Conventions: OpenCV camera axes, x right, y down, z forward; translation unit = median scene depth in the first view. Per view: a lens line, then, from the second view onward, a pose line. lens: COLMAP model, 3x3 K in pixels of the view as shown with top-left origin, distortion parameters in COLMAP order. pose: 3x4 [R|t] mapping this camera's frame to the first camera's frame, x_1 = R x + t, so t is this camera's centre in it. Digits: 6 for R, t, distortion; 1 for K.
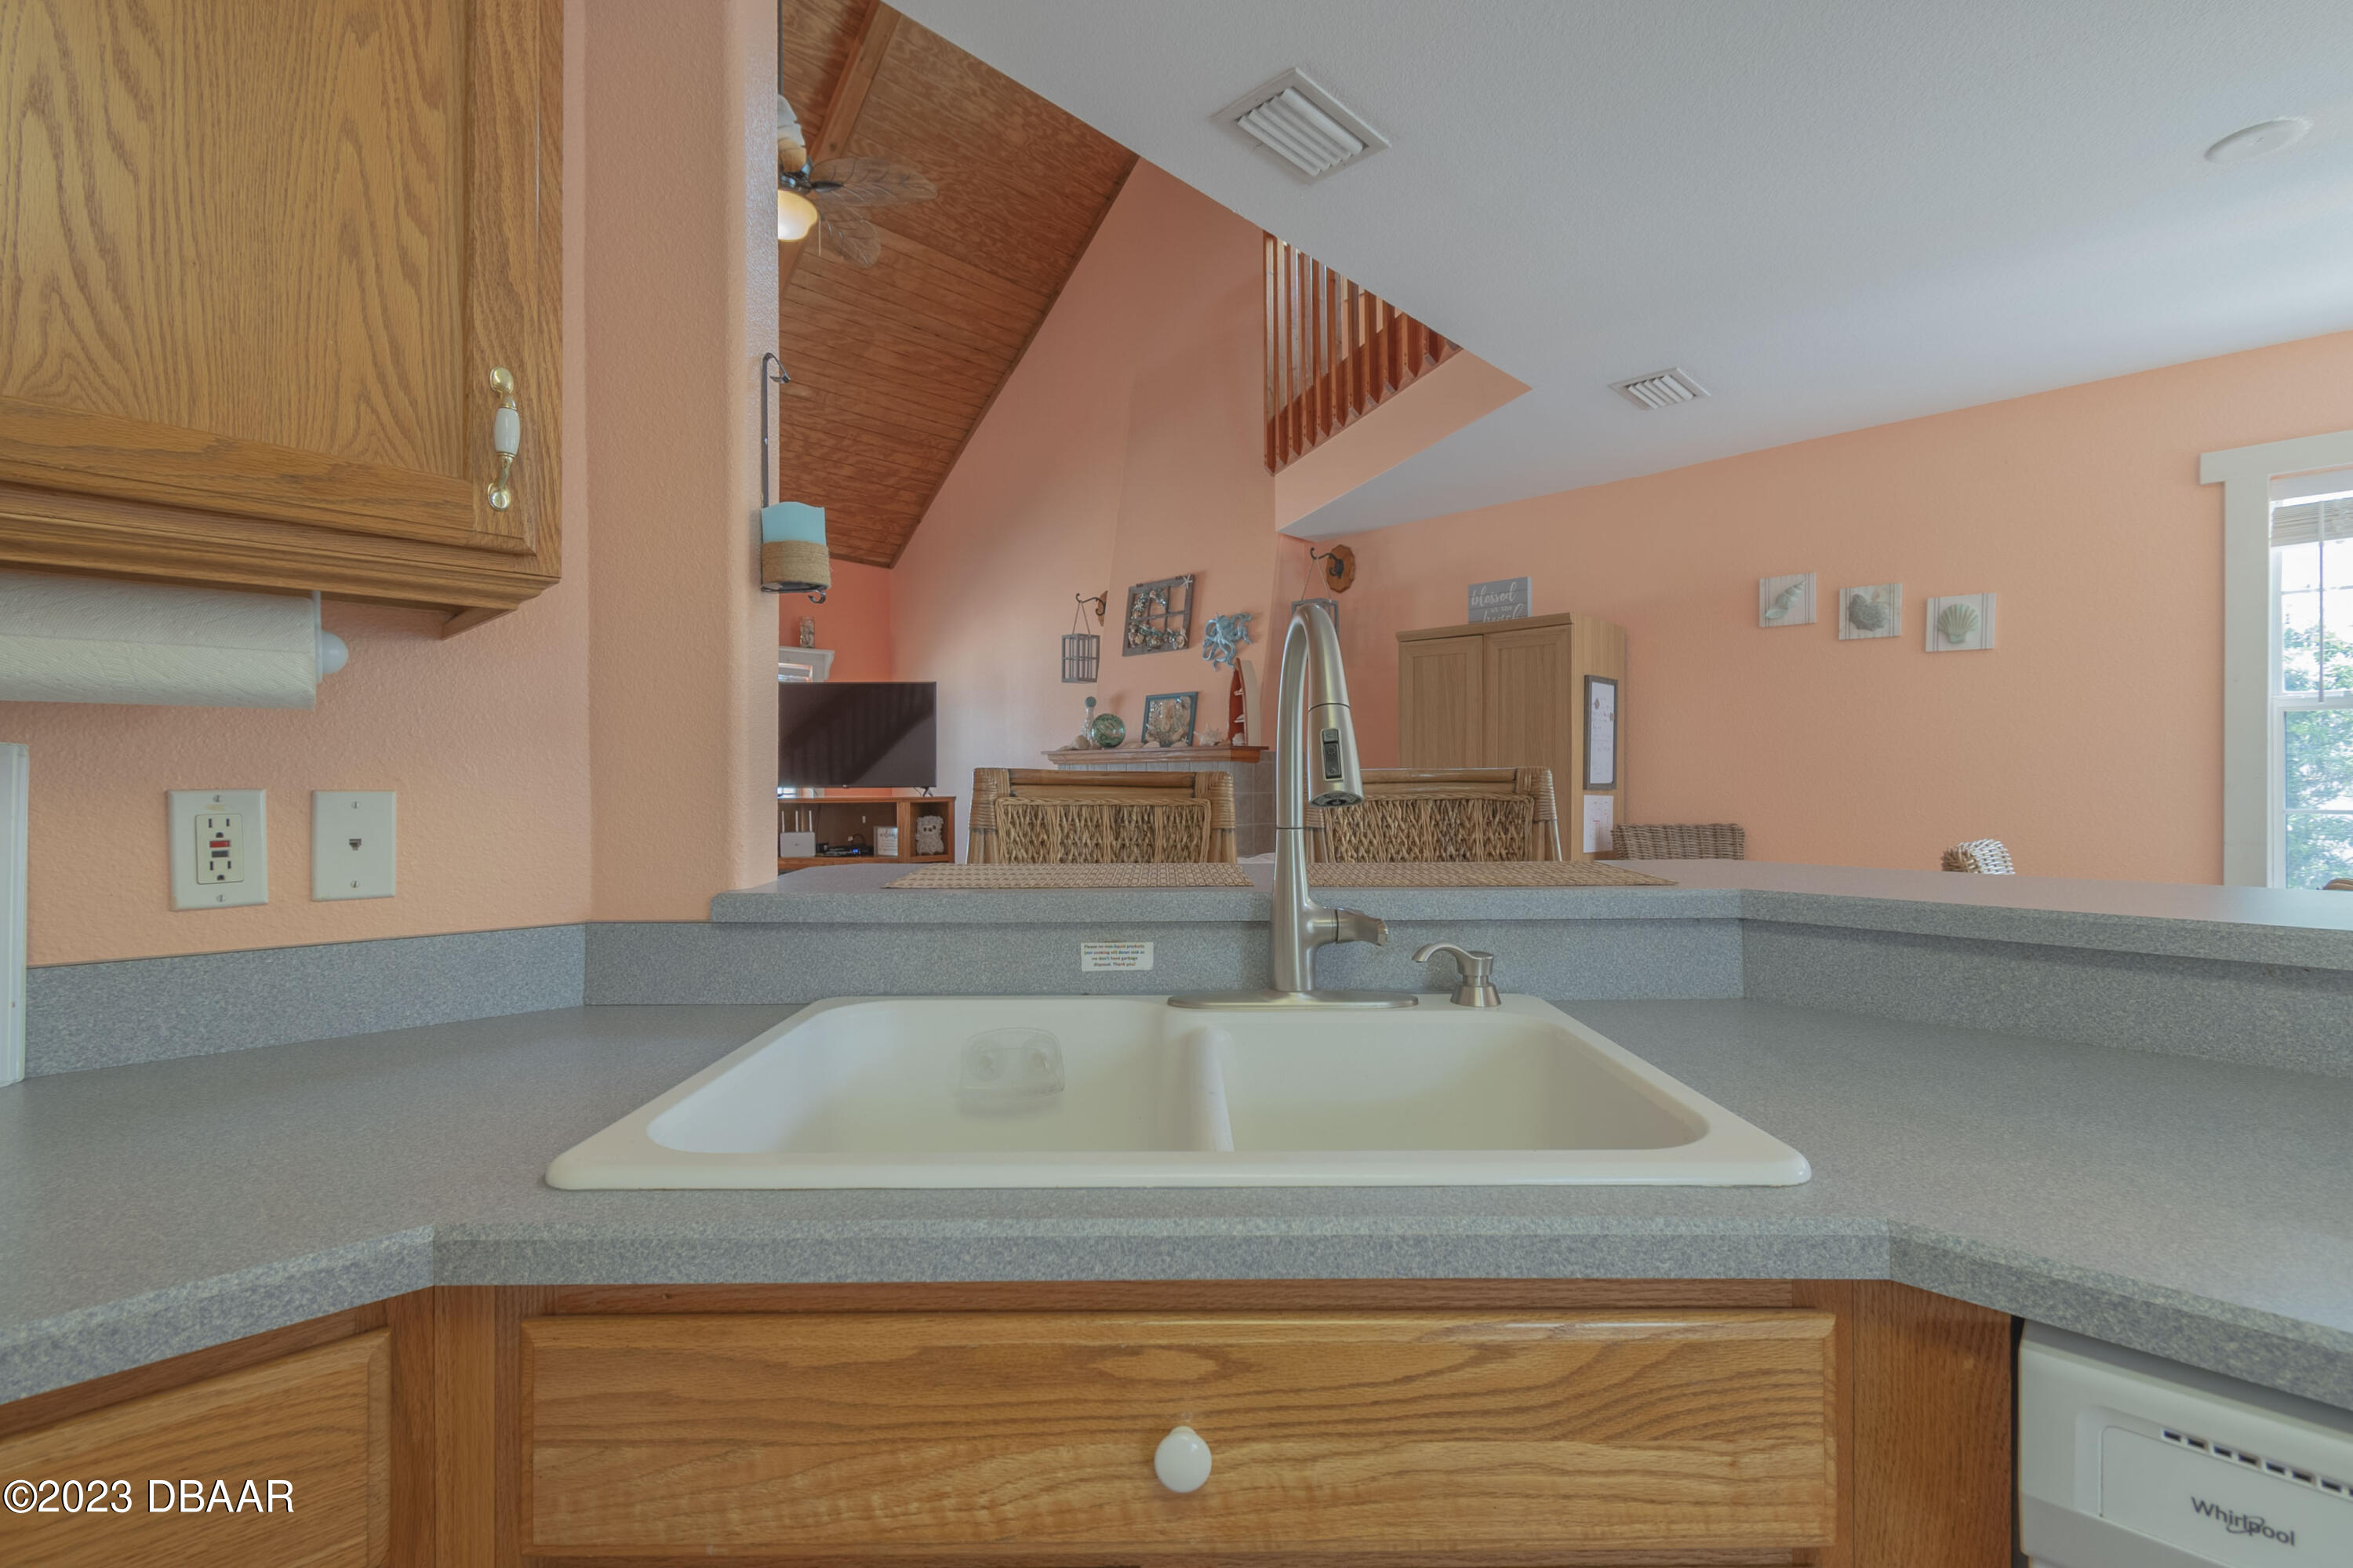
lens RADIAL K [[1047.7, 0, 1182.0], [0, 1047.7, 789.5], [0, 0, 1]] dist [0.006492, -0.002655]
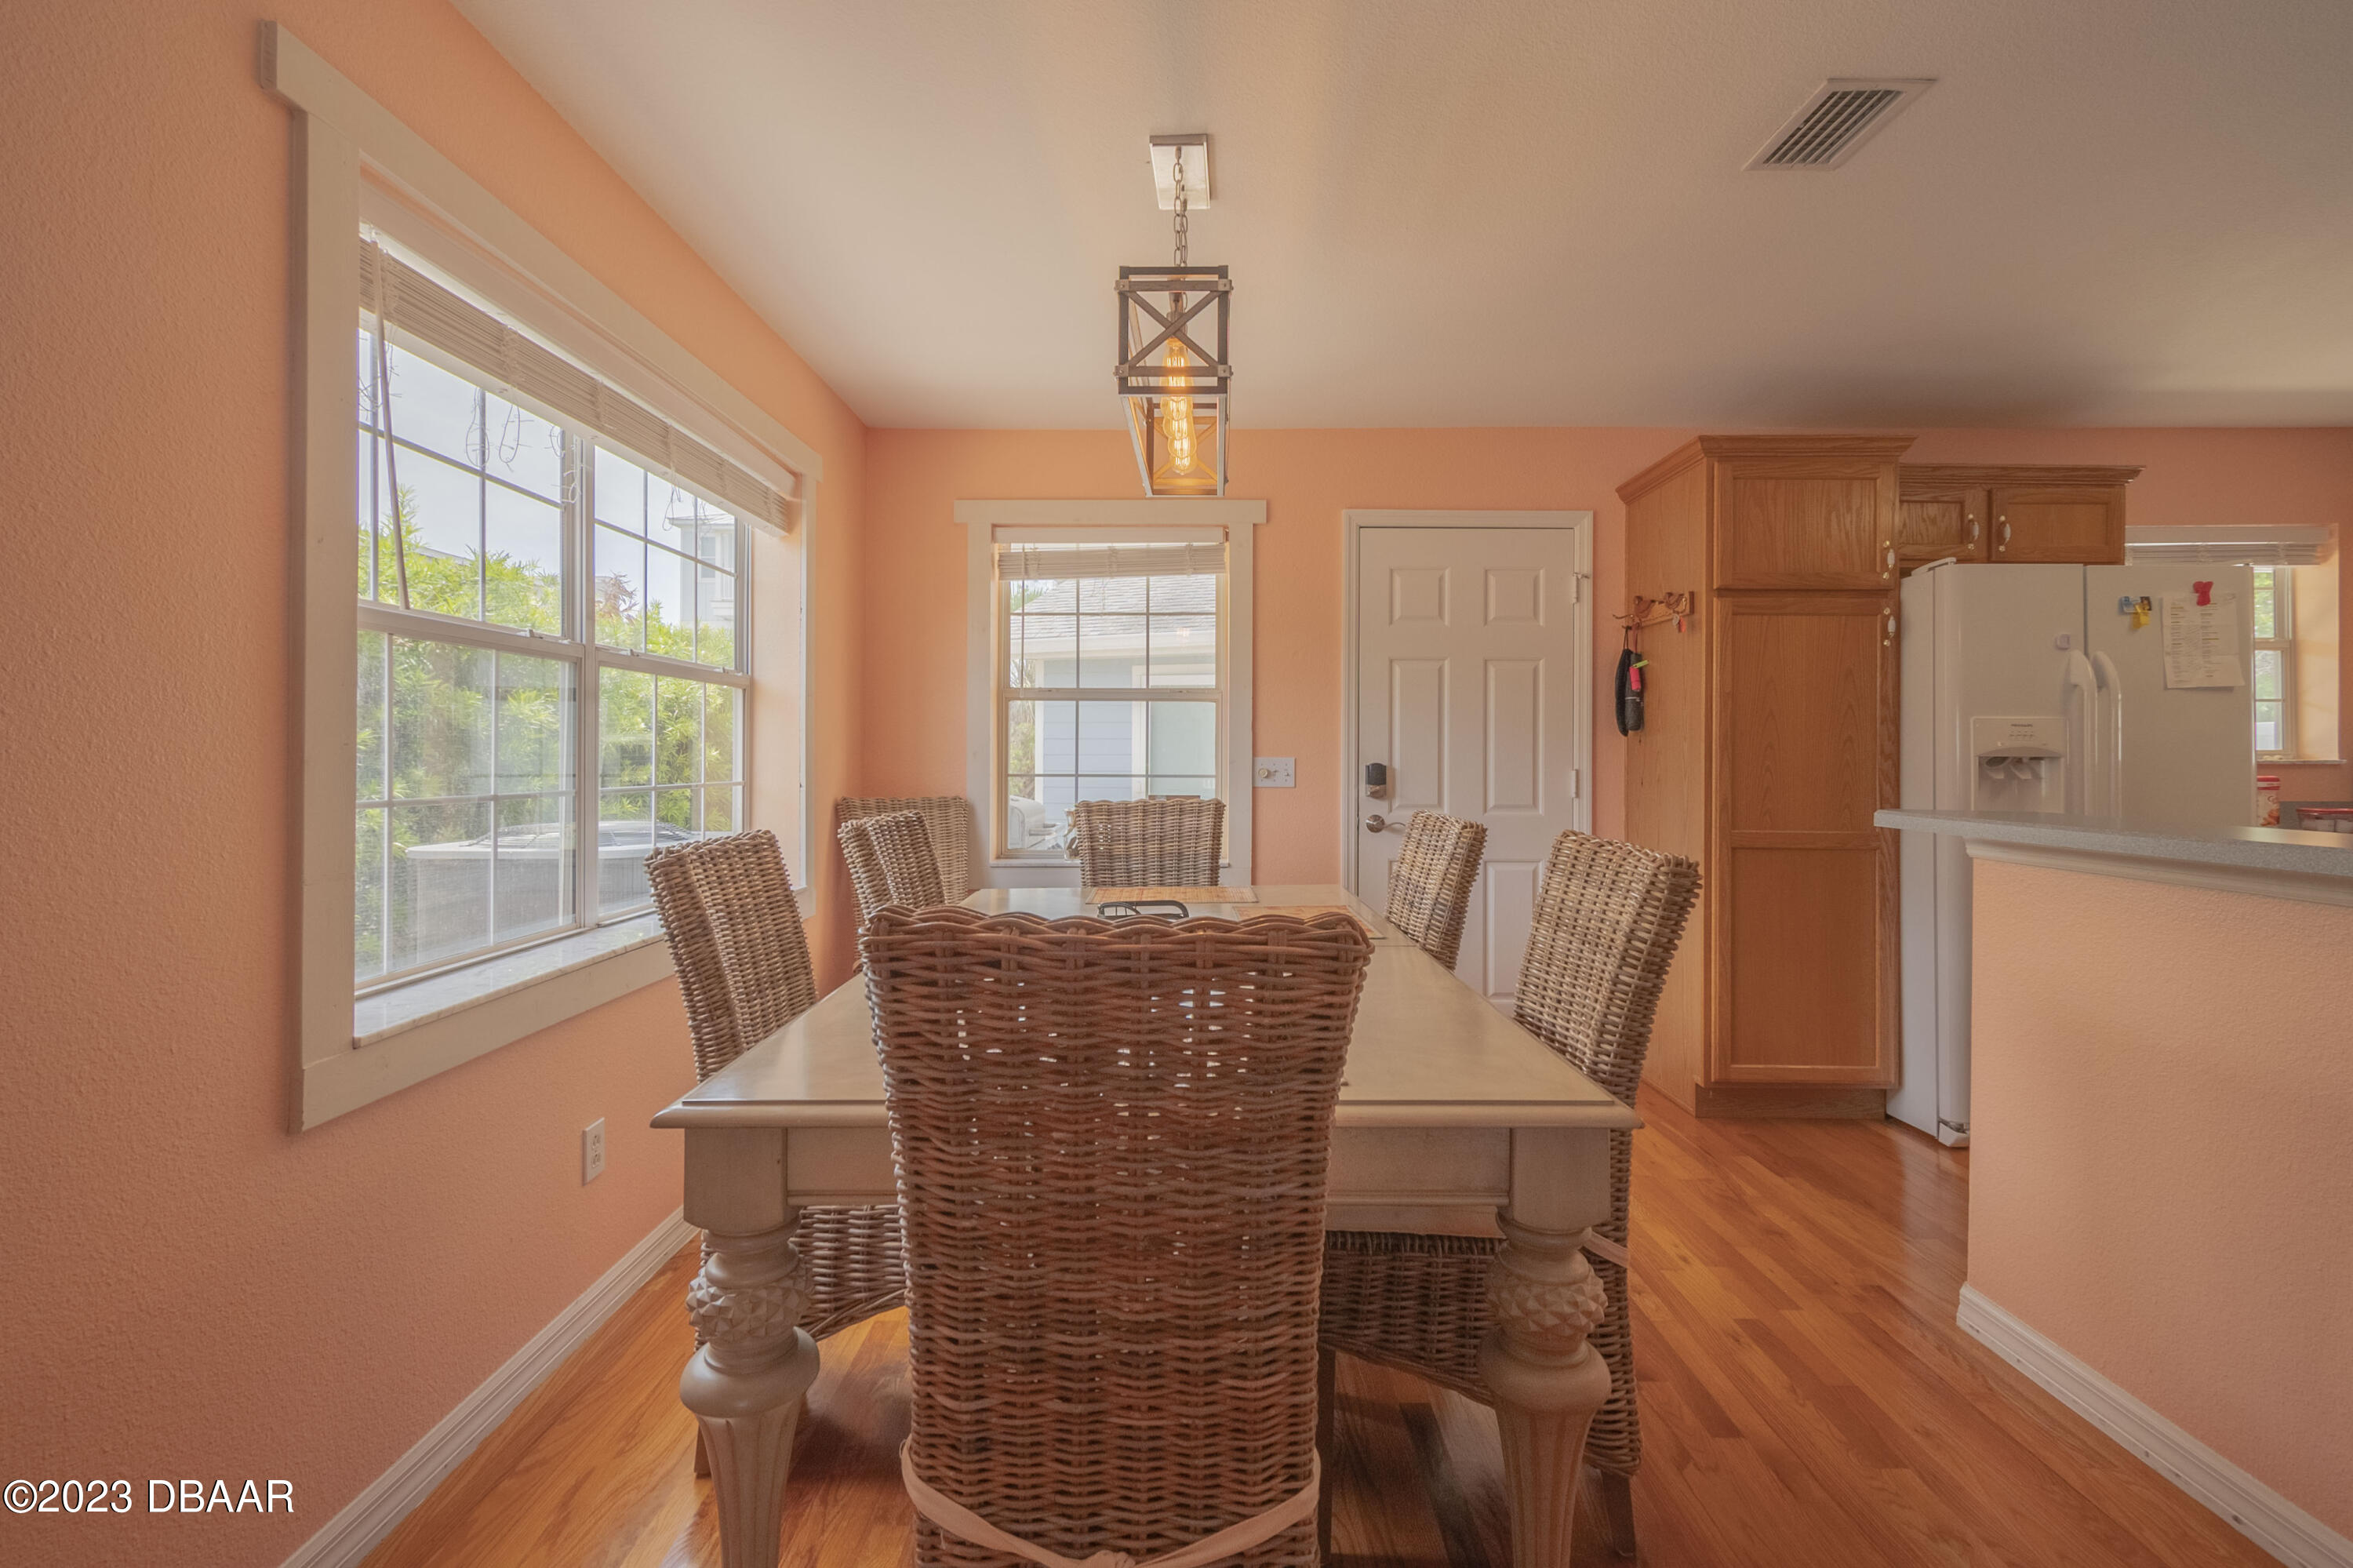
lens RADIAL K [[1047.7, 0, 1178.3], [0, 1047.7, 753.7], [0, 0, 1]] dist [0.006492, -0.002655]
pose [[-0.690772, 0.003796, 0.723062, 0.208937], [0.004839, 0.999988, -0.000627, -0.001169], [-0.723056, 0.003065, -0.690783, 0.577857]]
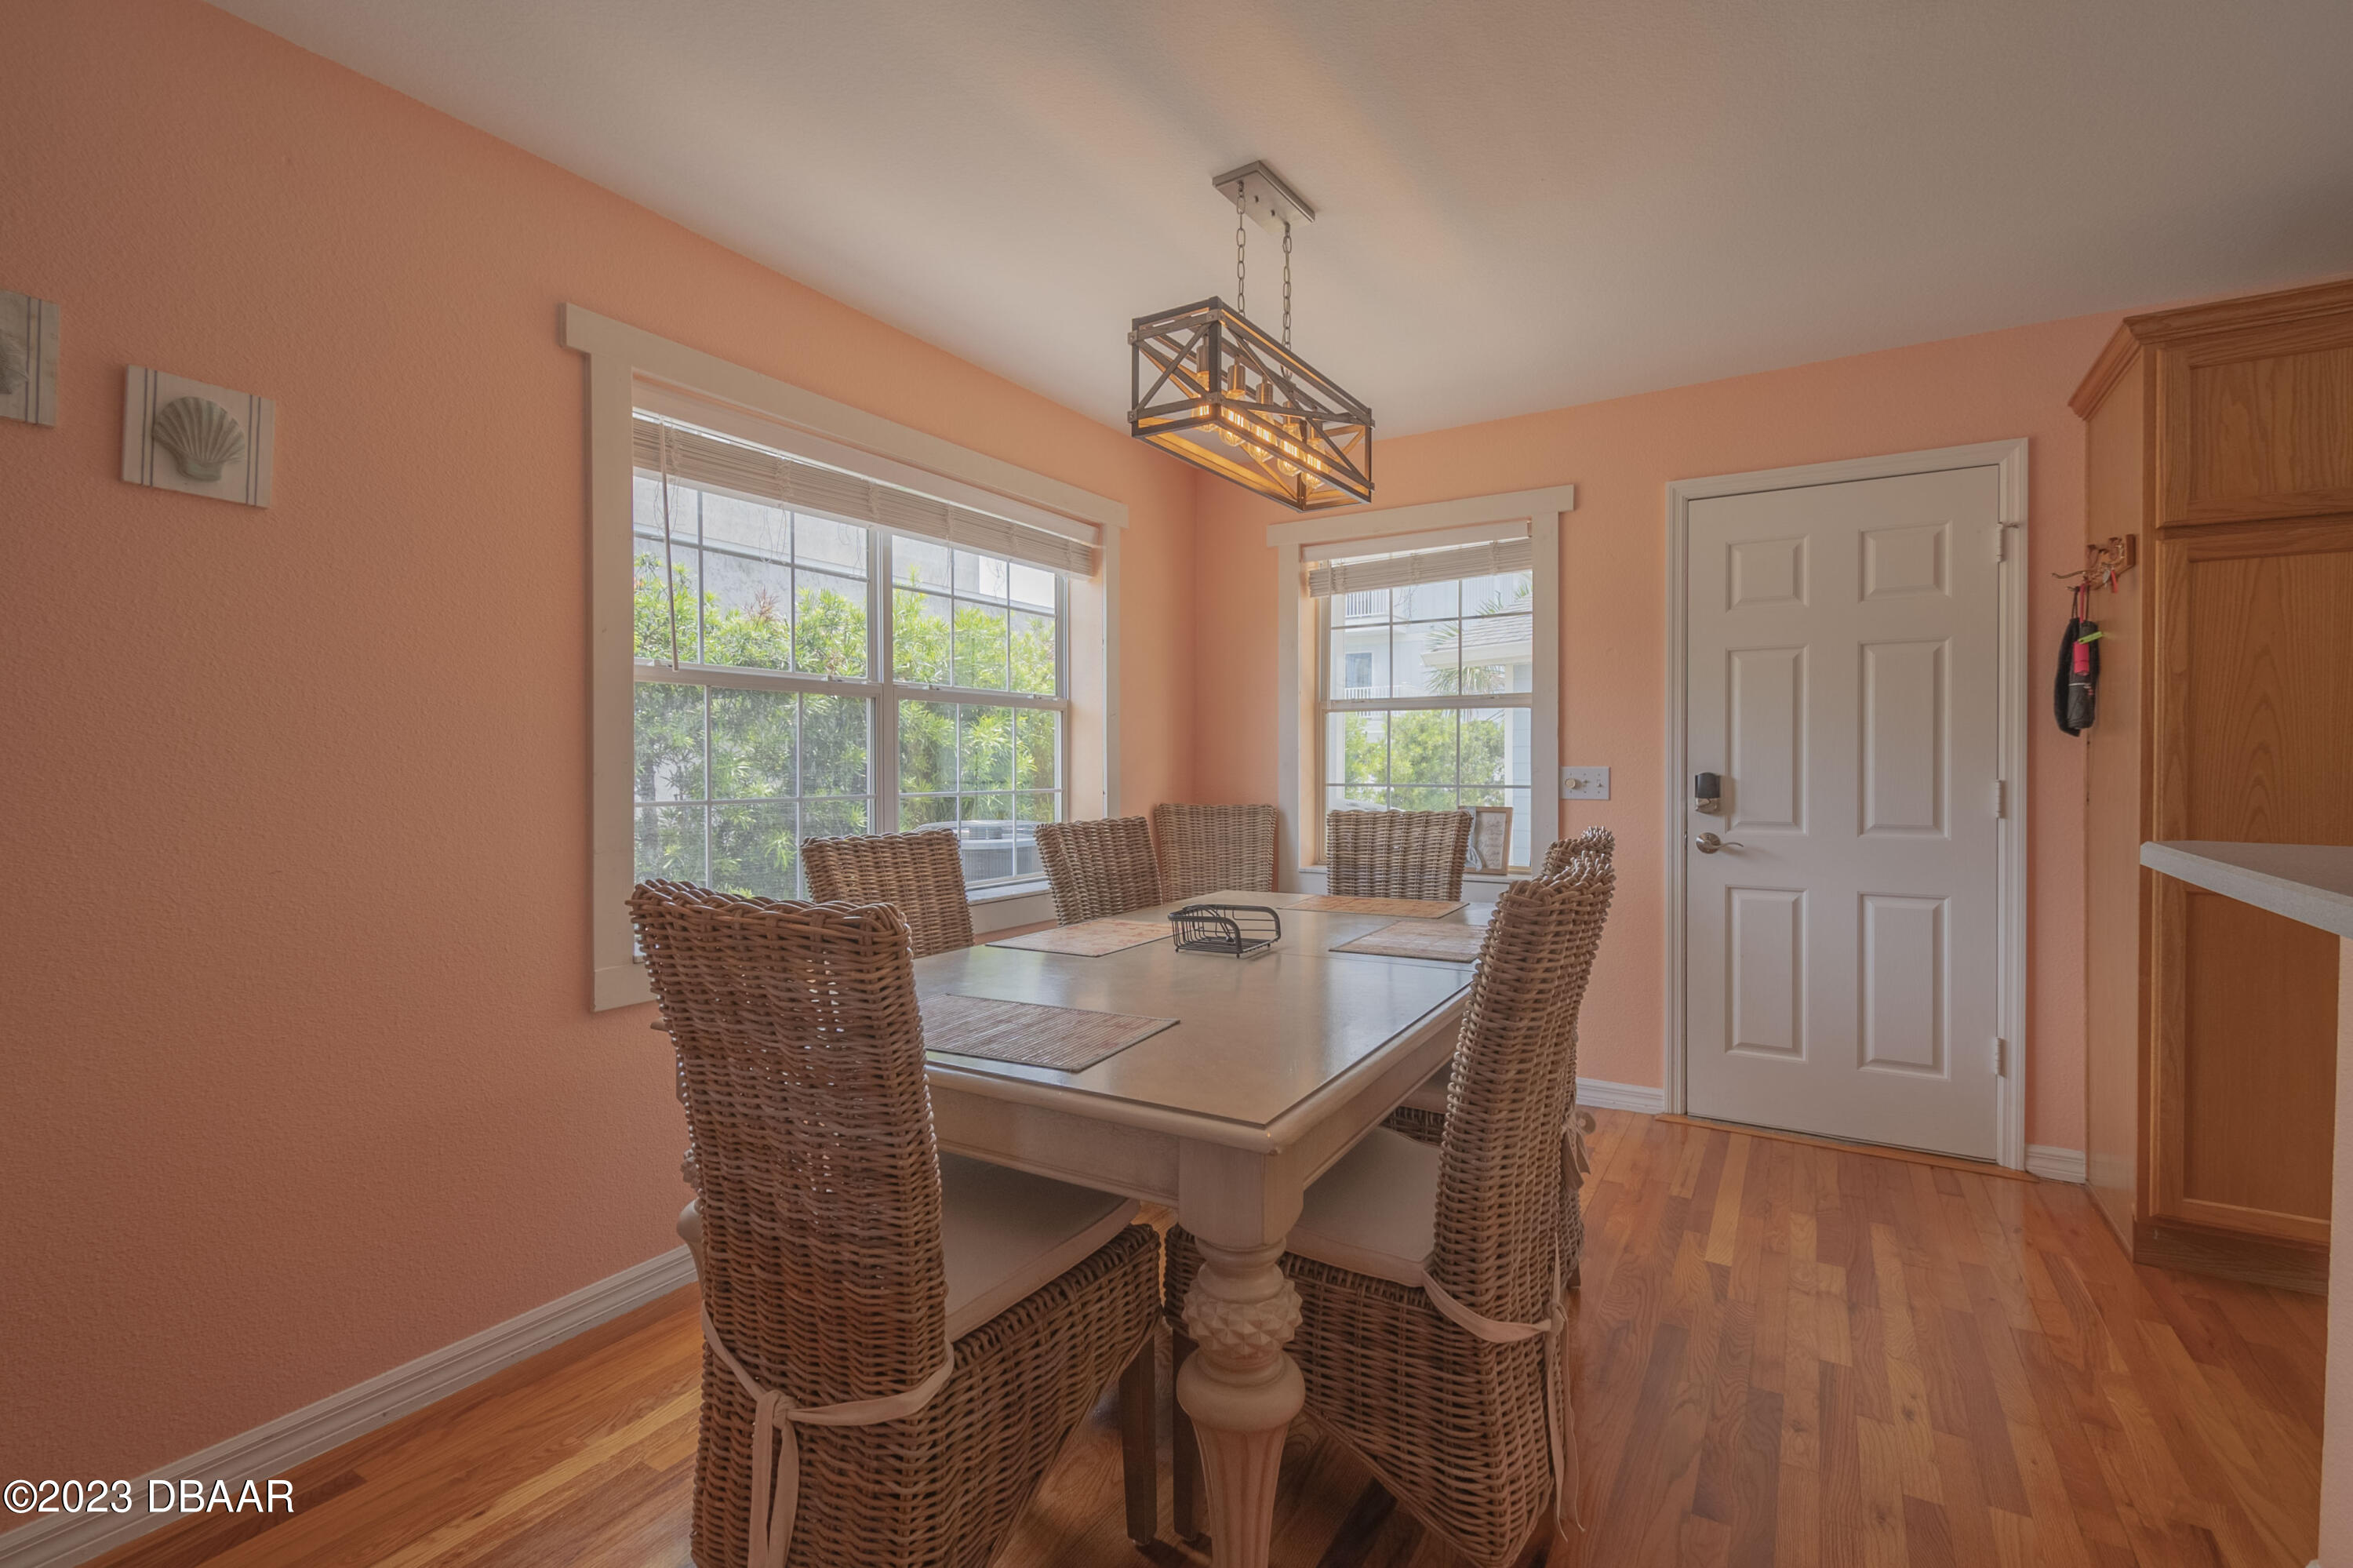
lens RADIAL K [[1047.7, 0, 1181.6], [0, 1047.7, 772.6], [0, 0, 1]] dist [0.006492, -0.002655]
pose [[-0.227659, -0.003028, 0.973736, 0.102001], [0.010182, 0.999933, 0.005490, -0.001118], [-0.973688, 0.011165, -0.227613, 0.425637]]
